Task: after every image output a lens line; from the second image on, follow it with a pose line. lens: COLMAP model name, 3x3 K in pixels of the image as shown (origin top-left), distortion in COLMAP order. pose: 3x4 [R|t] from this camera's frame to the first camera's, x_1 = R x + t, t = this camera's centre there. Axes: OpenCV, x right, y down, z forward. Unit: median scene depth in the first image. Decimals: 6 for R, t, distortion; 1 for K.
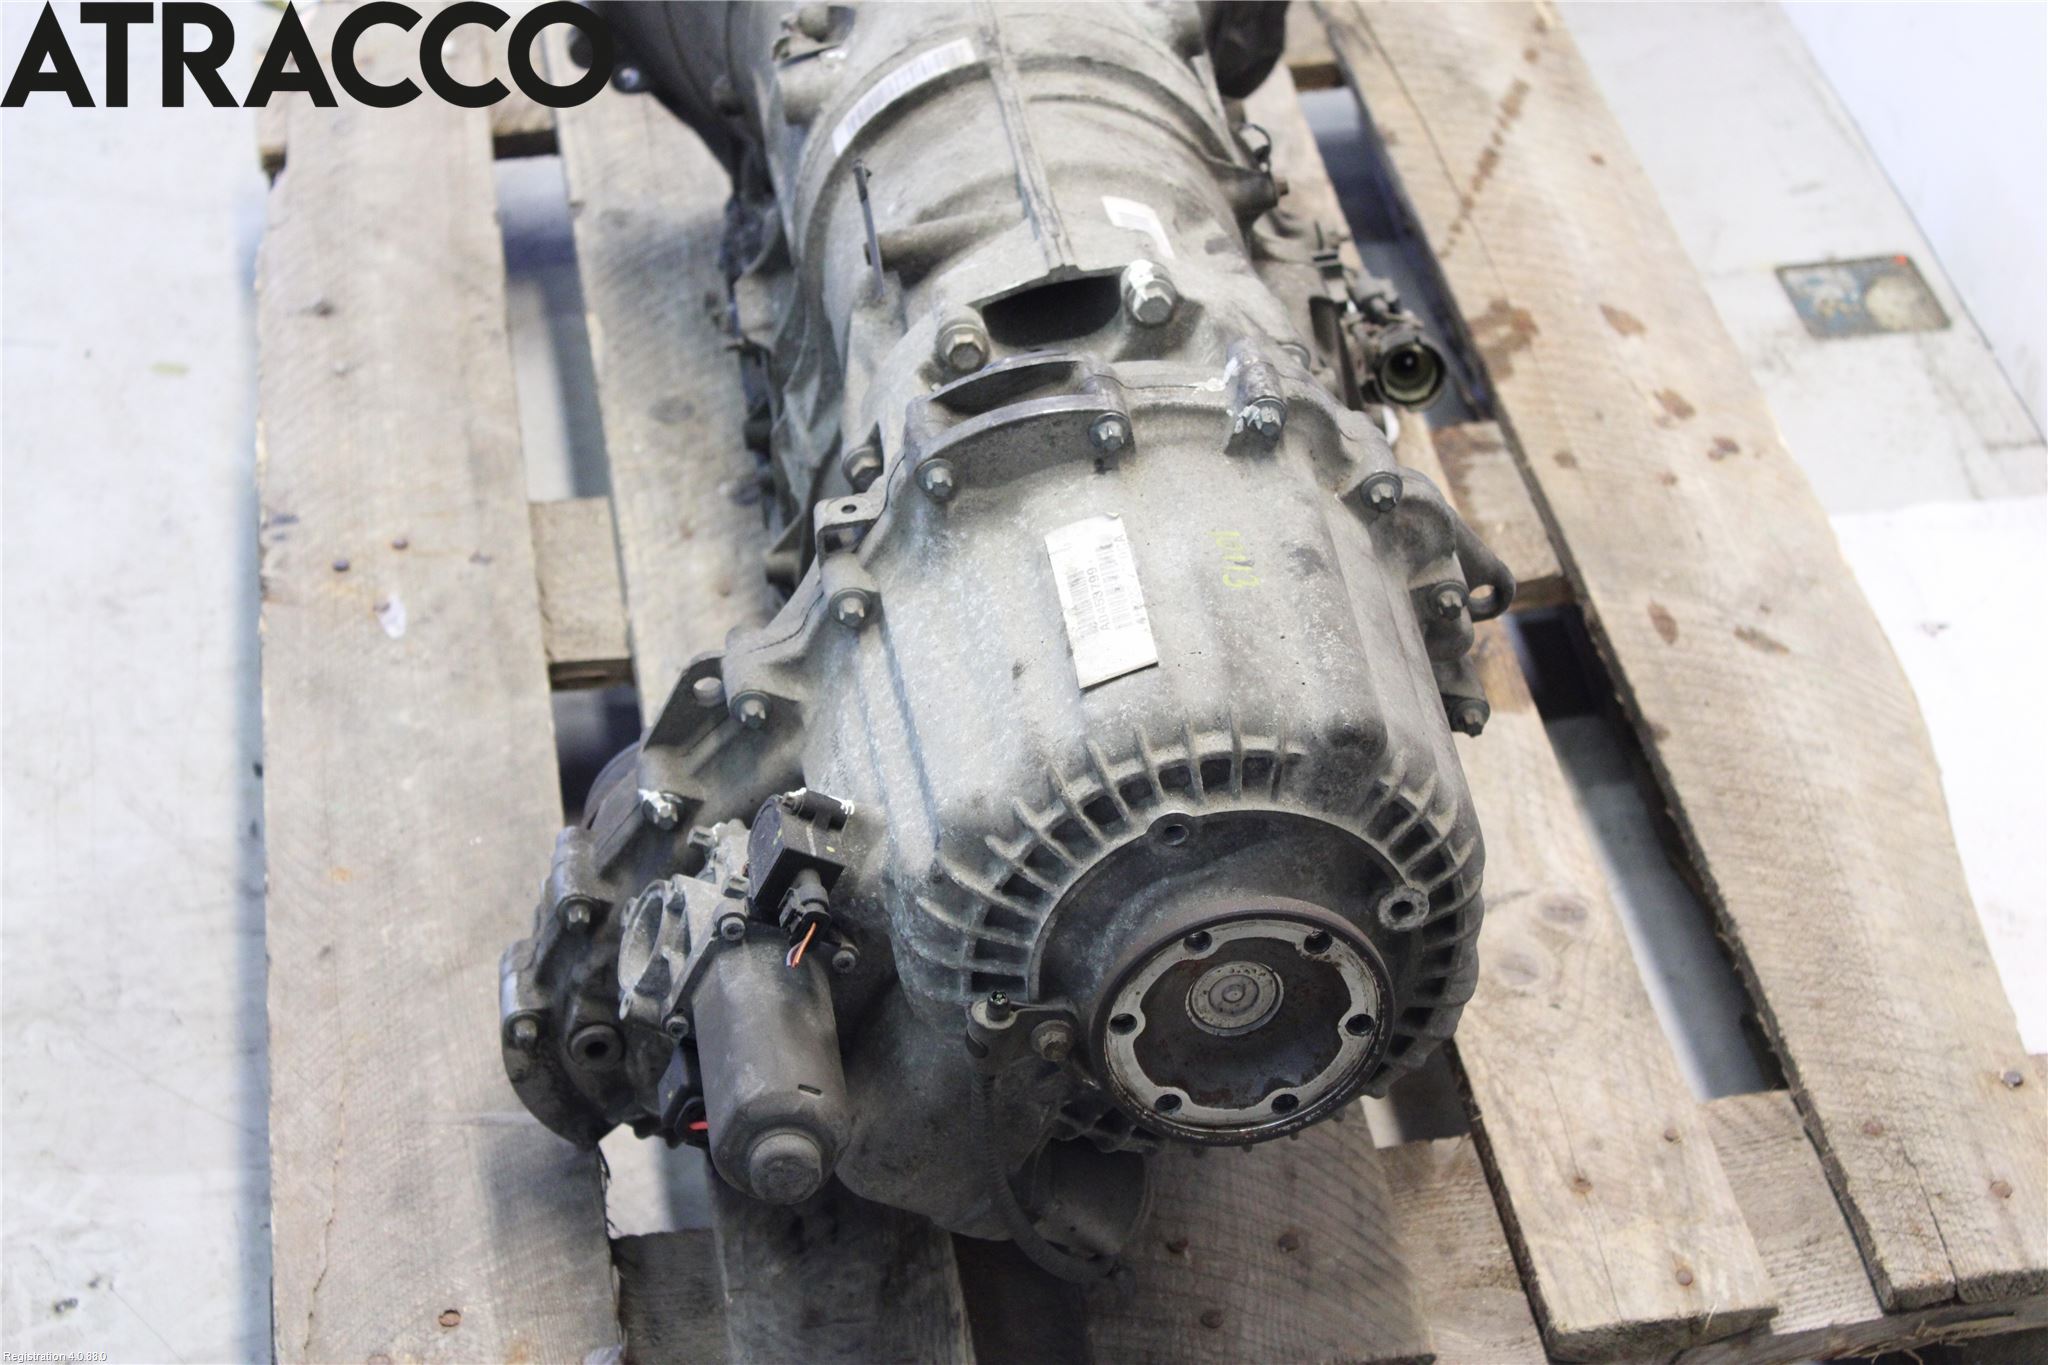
lens RADIAL K [[3974.2, 0, 1024.0], [0, 3974.2, 682.5], [0, 0, 1]] dist [0.085549, 0.294800]
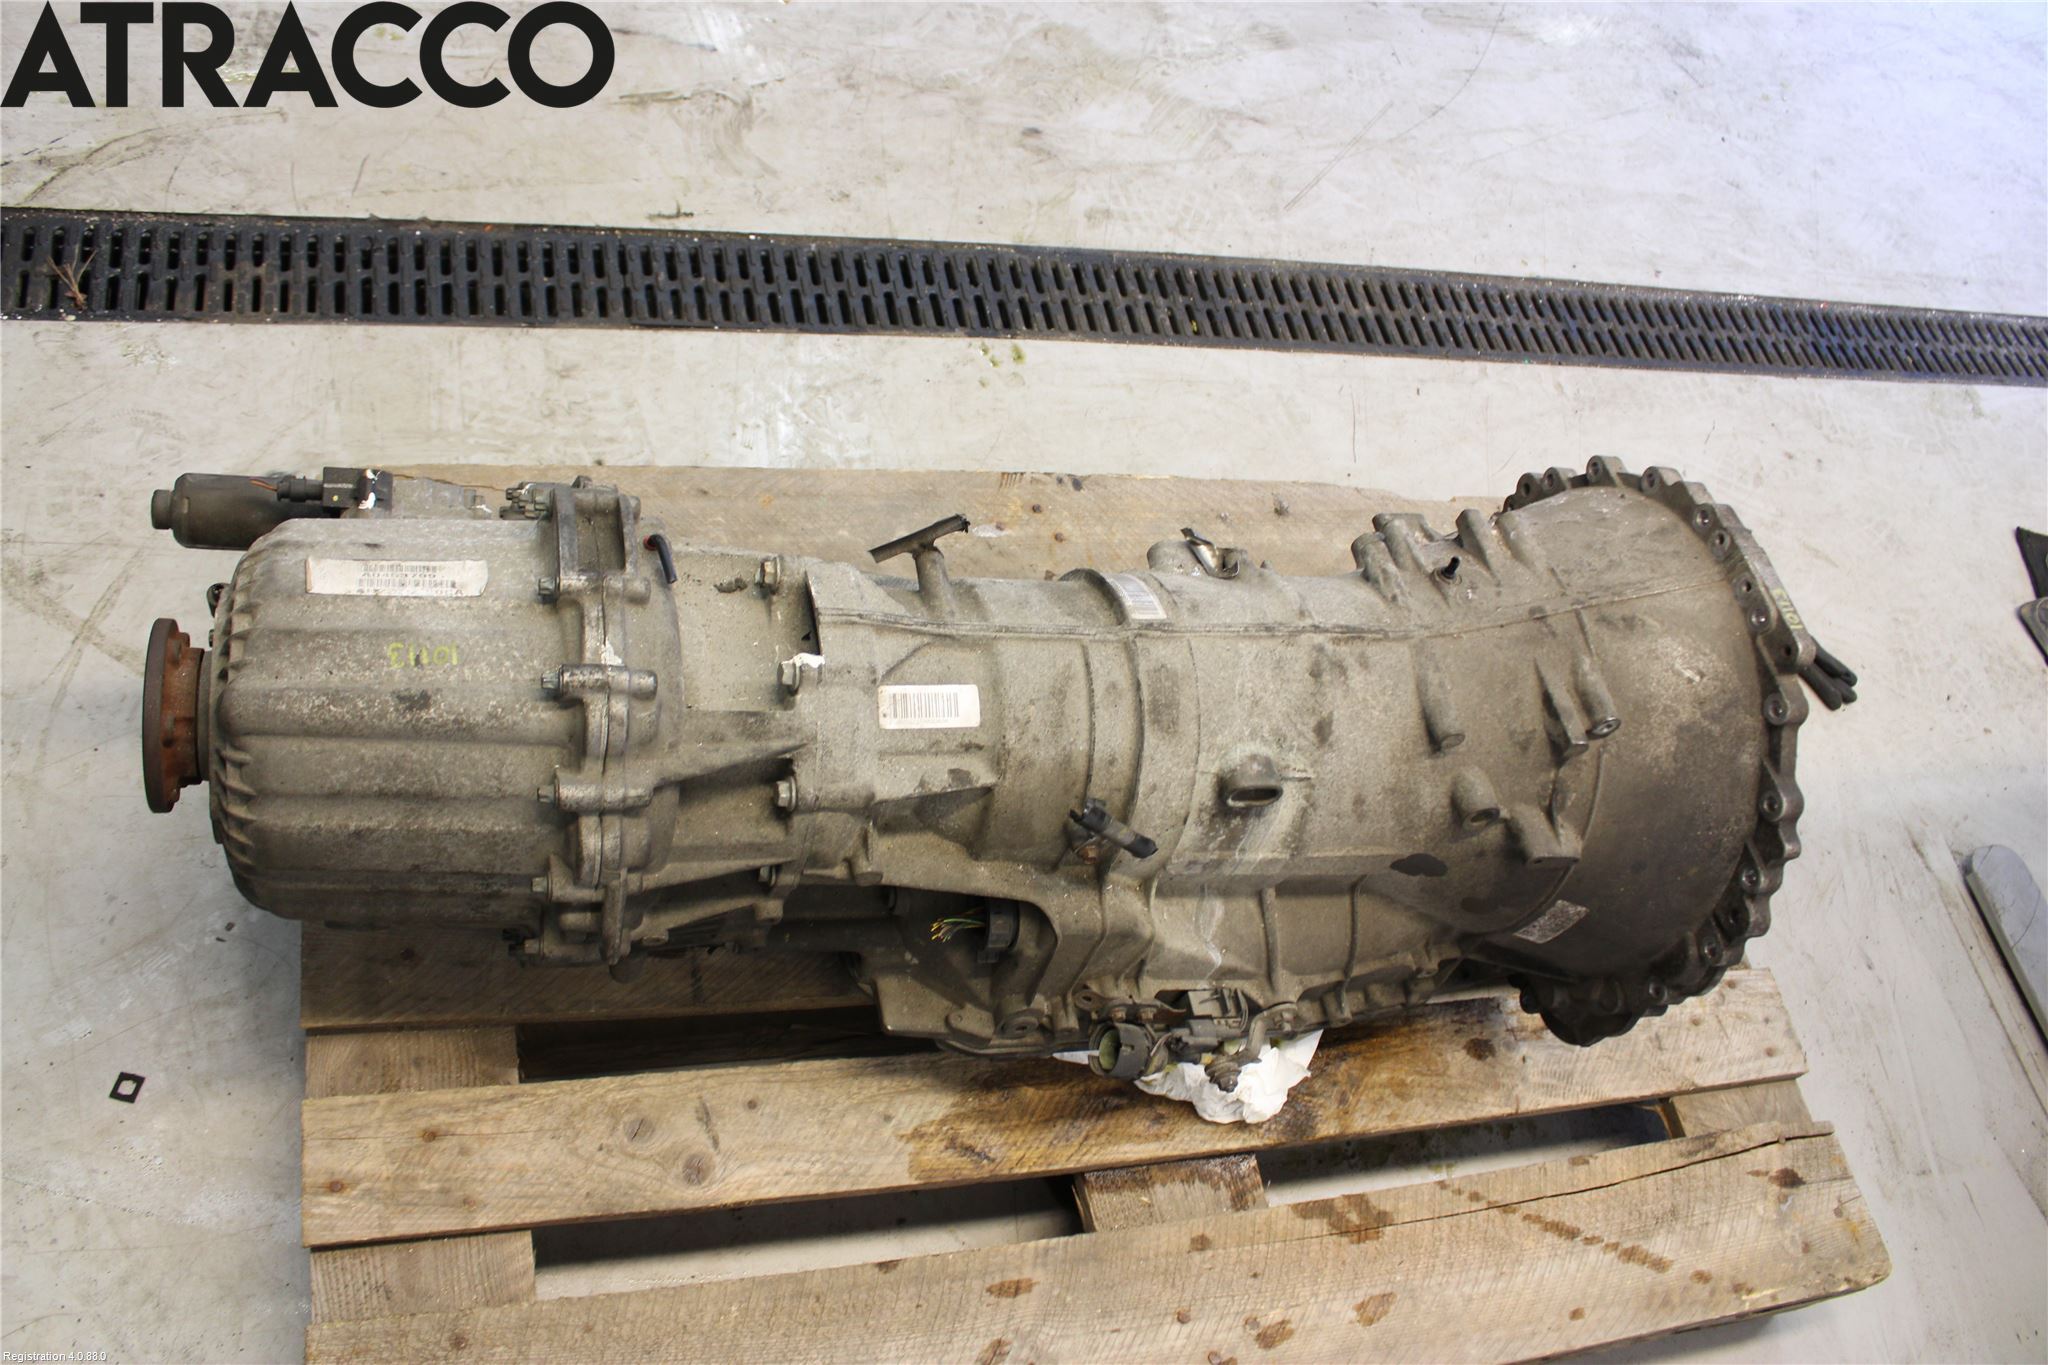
lens RADIAL K [[1661.9, 0, 1024.0], [0, 1661.9, 682.5], [0, 0, 1]] dist [-0.097422, -0.000631]
pose [[0.035797, 0.857763, -0.512797, 0.270543], [-0.814638, 0.322266, 0.482192, -0.356125], [0.578864, 0.400483, 0.710303, 0.520002]]
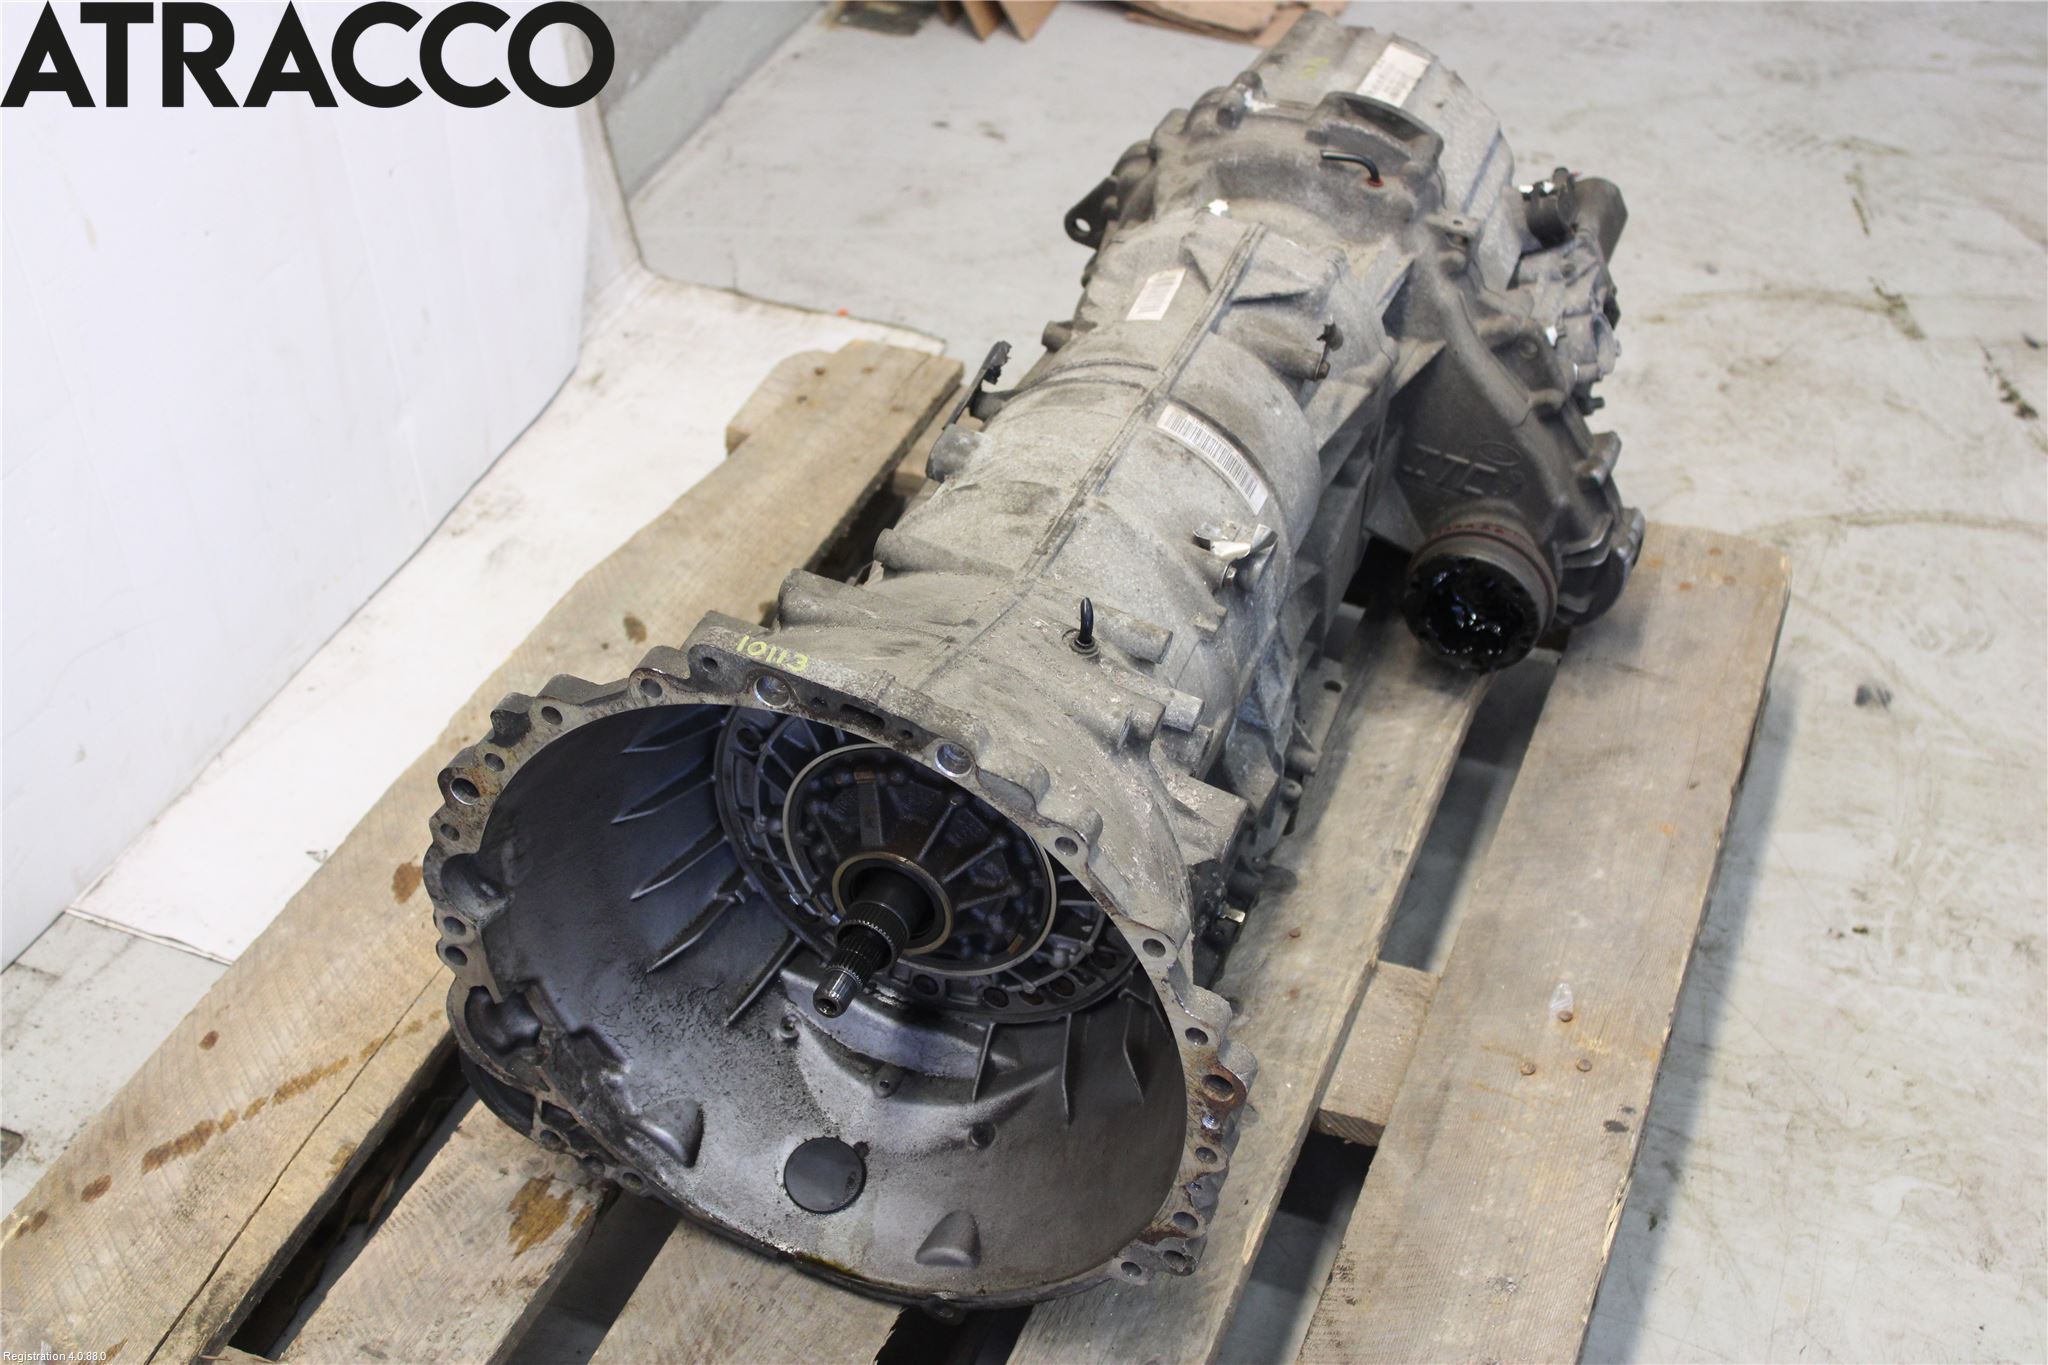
lens RADIAL K [[2991.2, 0, 1024.0], [0, 2991.2, 682.5], [0, 0, 1]] dist [0.007504, 0.002842]
pose [[-0.872378, -0.330828, 0.359874, -0.308538], [0.255043, 0.320011, 0.912439, -0.908221], [-0.417024, 0.887776, -0.194795, 1.152047]]
